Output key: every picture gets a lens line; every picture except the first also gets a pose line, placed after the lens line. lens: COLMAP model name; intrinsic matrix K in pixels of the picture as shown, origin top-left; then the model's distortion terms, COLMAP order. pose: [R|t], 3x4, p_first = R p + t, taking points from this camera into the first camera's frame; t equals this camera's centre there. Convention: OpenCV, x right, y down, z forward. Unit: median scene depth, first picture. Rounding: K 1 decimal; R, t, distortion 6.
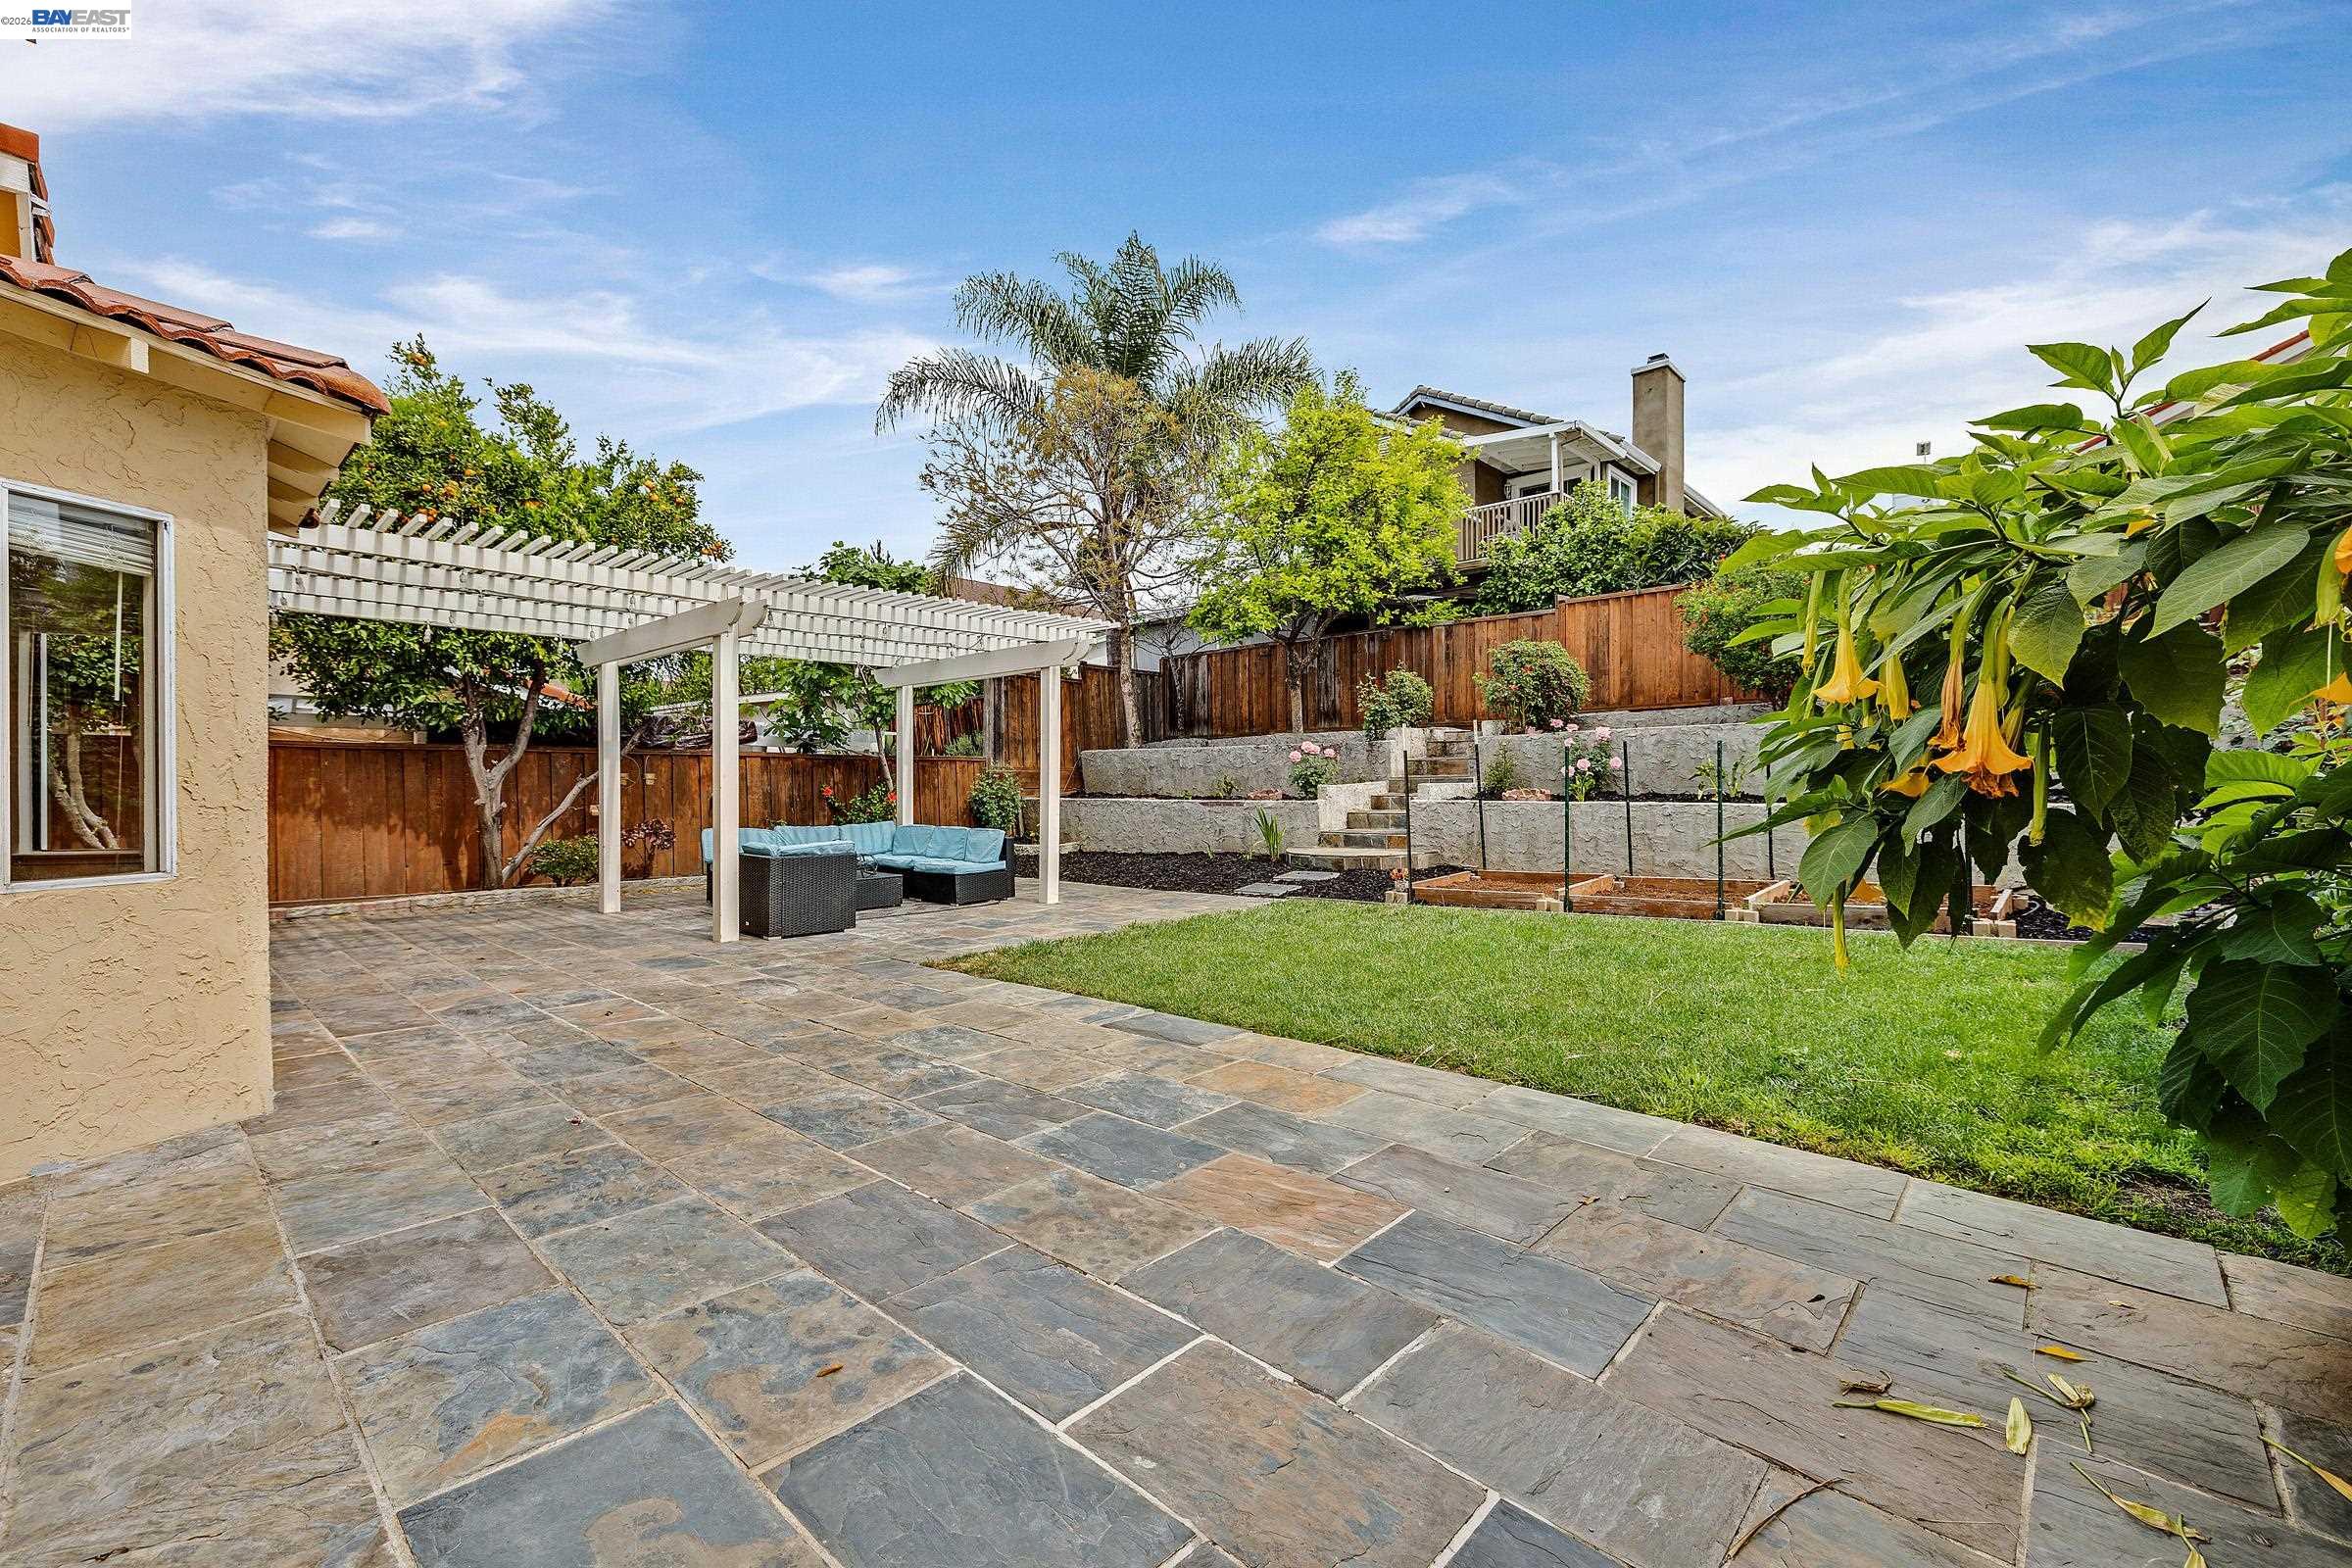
lens RADIAL K [[981.9, 0, 1171.0], [0, 981.9, 784.5], [0, 0, 1]] dist [-0.002130, 0.000311]
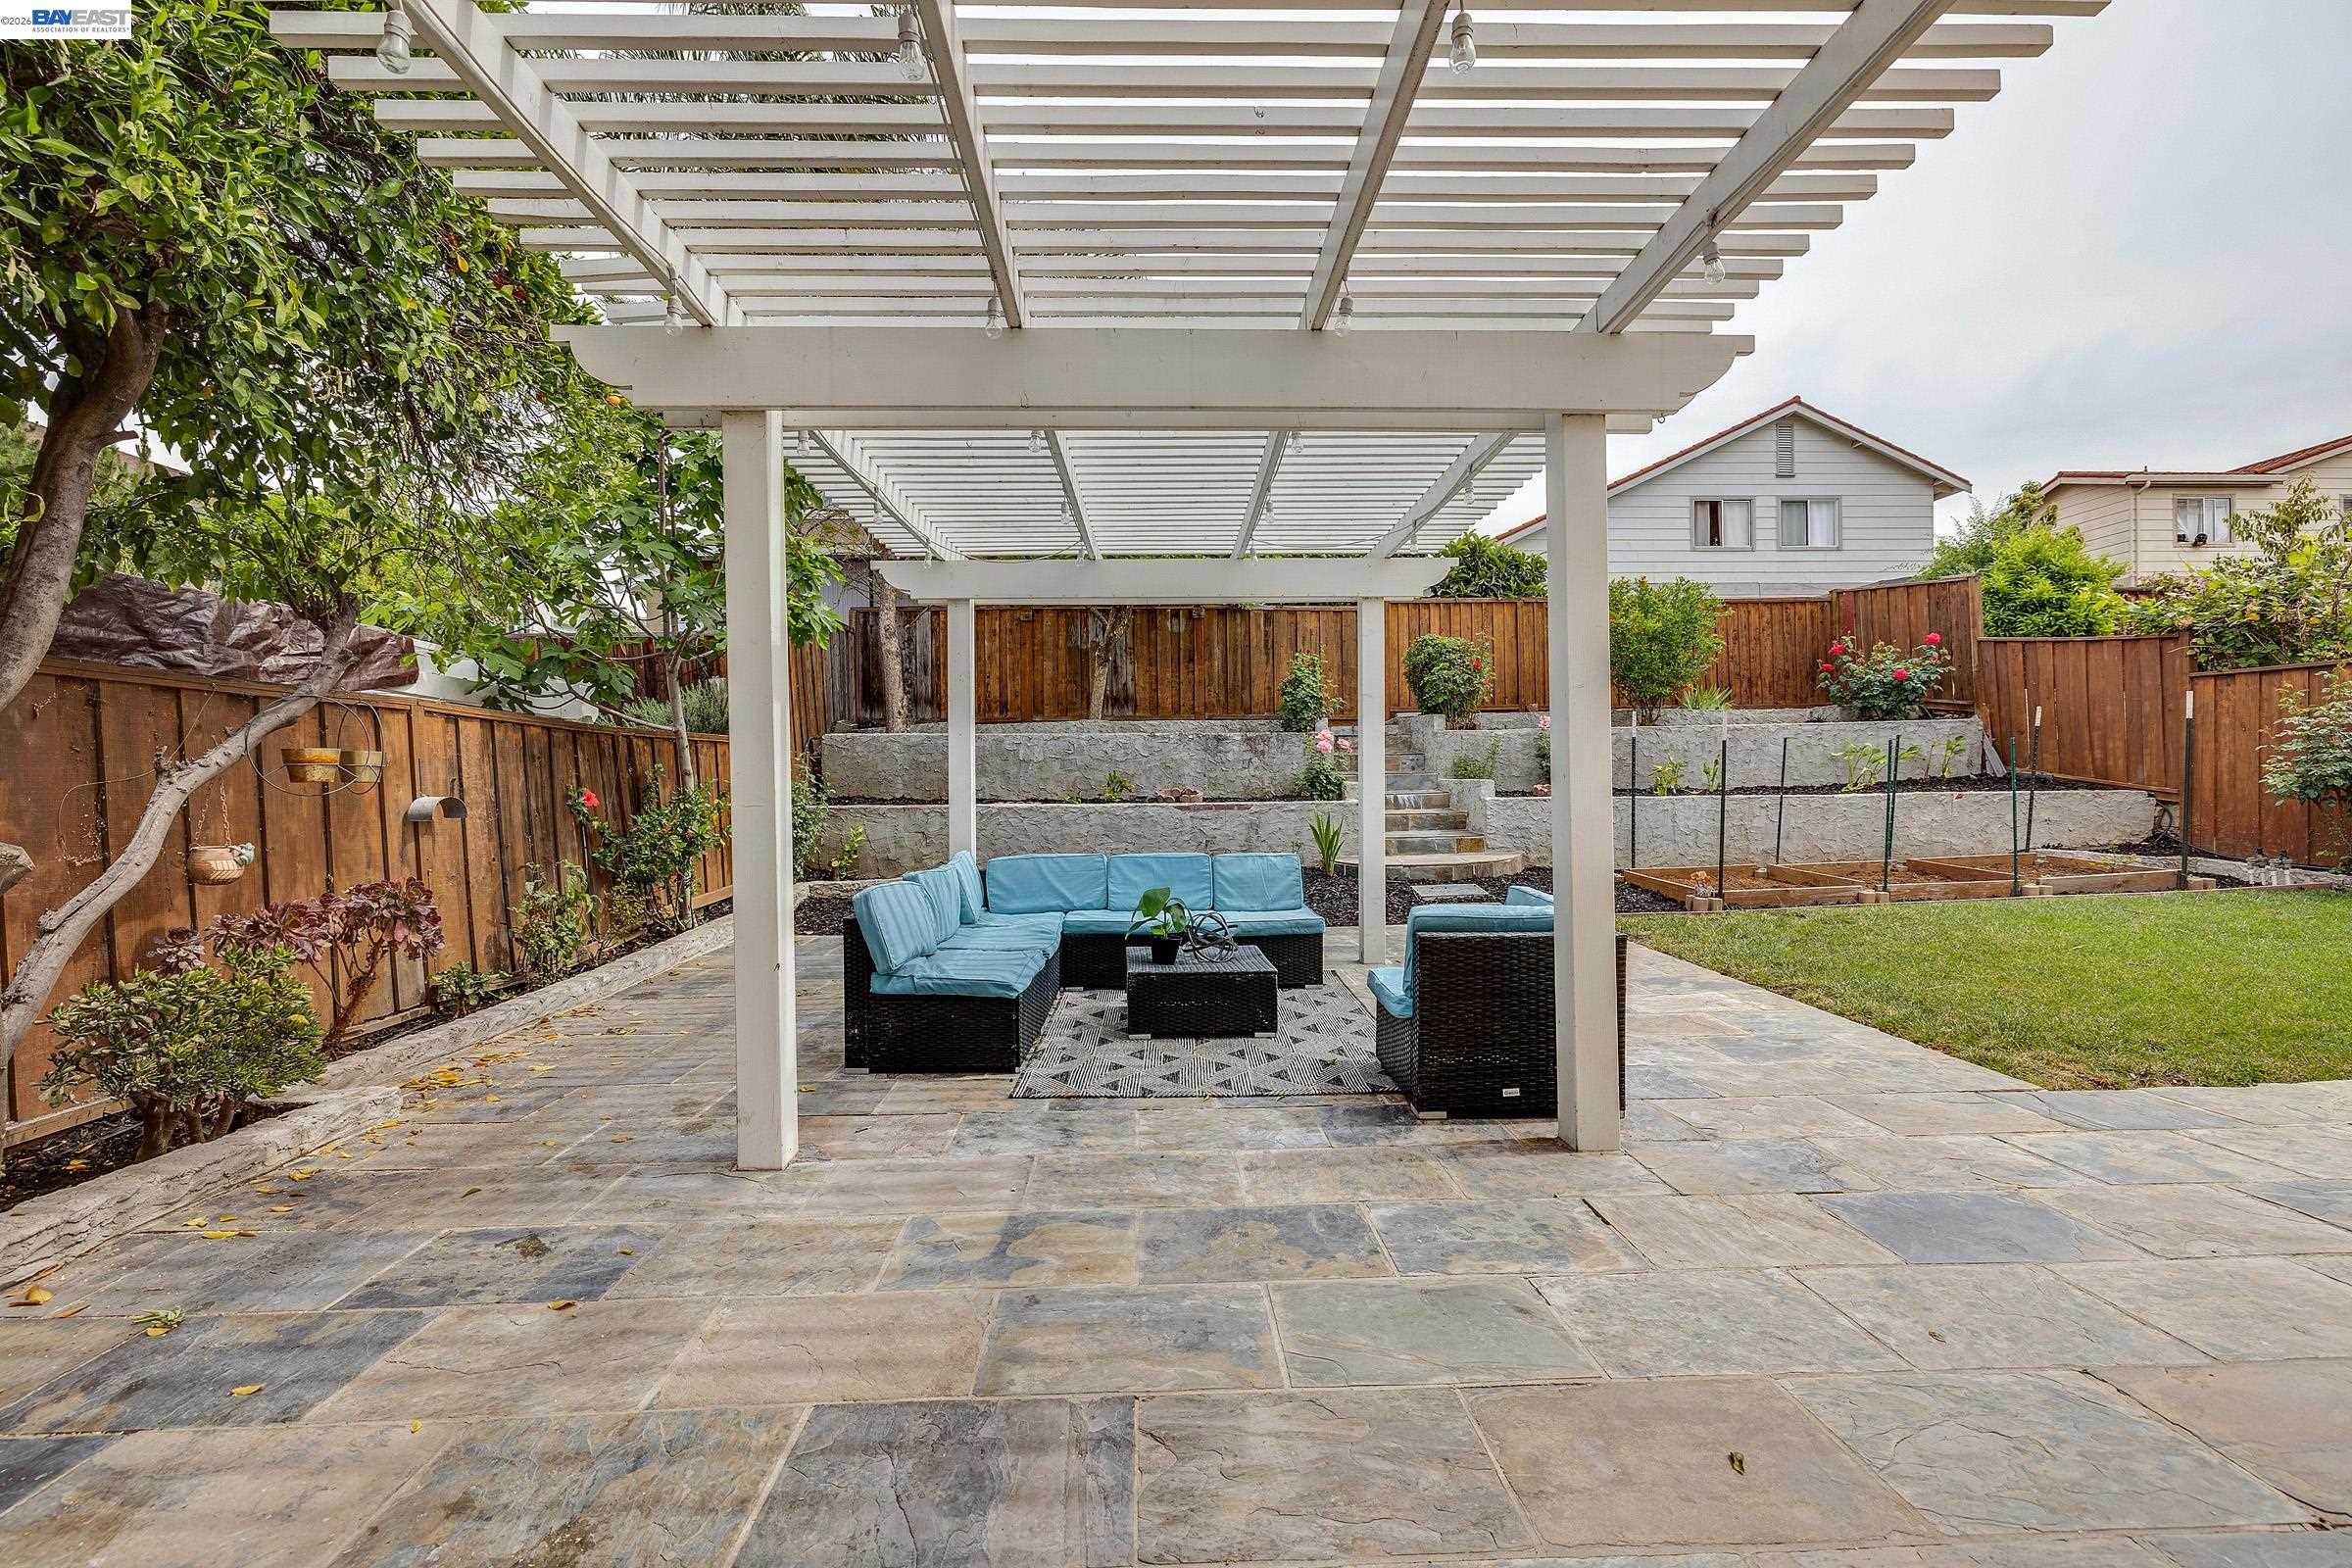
lens RADIAL K [[981.9, 0, 1171.0], [0, 981.9, 784.5], [0, 0, 1]] dist [-0.002130, 0.000311]
pose [[0.710854, -0.003132, 0.703333, -0.404788], [0.005672, 0.999983, -0.001279, 0.002226], [-0.703317, 0.004899, 0.710859, 0.381256]]
